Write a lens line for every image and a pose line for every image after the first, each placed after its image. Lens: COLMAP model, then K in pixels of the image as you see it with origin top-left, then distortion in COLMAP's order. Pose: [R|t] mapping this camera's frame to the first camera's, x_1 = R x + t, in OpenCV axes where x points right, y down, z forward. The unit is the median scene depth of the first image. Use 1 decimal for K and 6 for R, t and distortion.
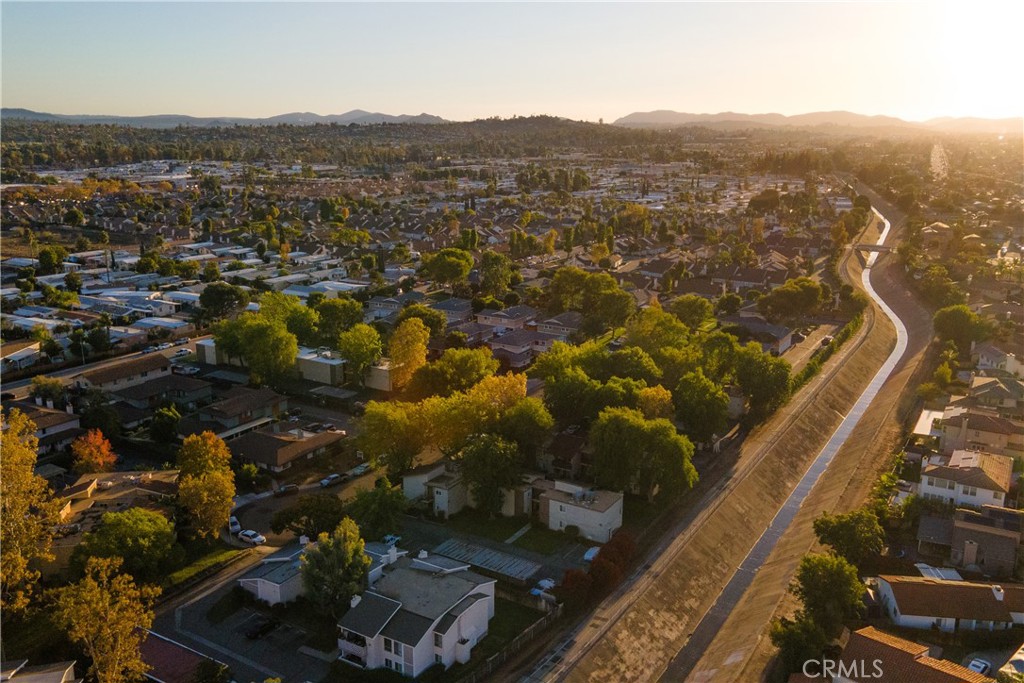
lens RADIAL K [[833.4, 0, 512.0], [0, 833.4, 341.5], [0, 0, 1]] dist [0.052902, -0.008012]
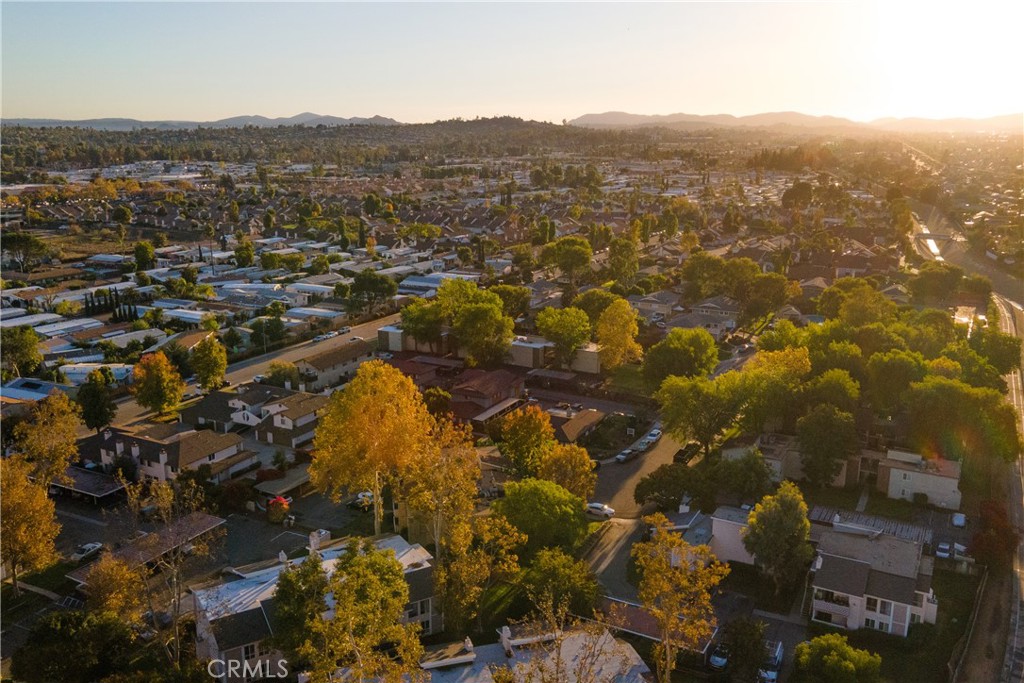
lens RADIAL K [[833.4, 0, 512.0], [0, 833.4, 341.5], [0, 0, 1]] dist [0.052902, -0.008012]
pose [[0.999129, -0.014888, 0.038974, -0.135161], [0.014930, 0.999888, -0.000791, 0.009846], [-0.038958, 0.001372, 0.999240, 0.003590]]
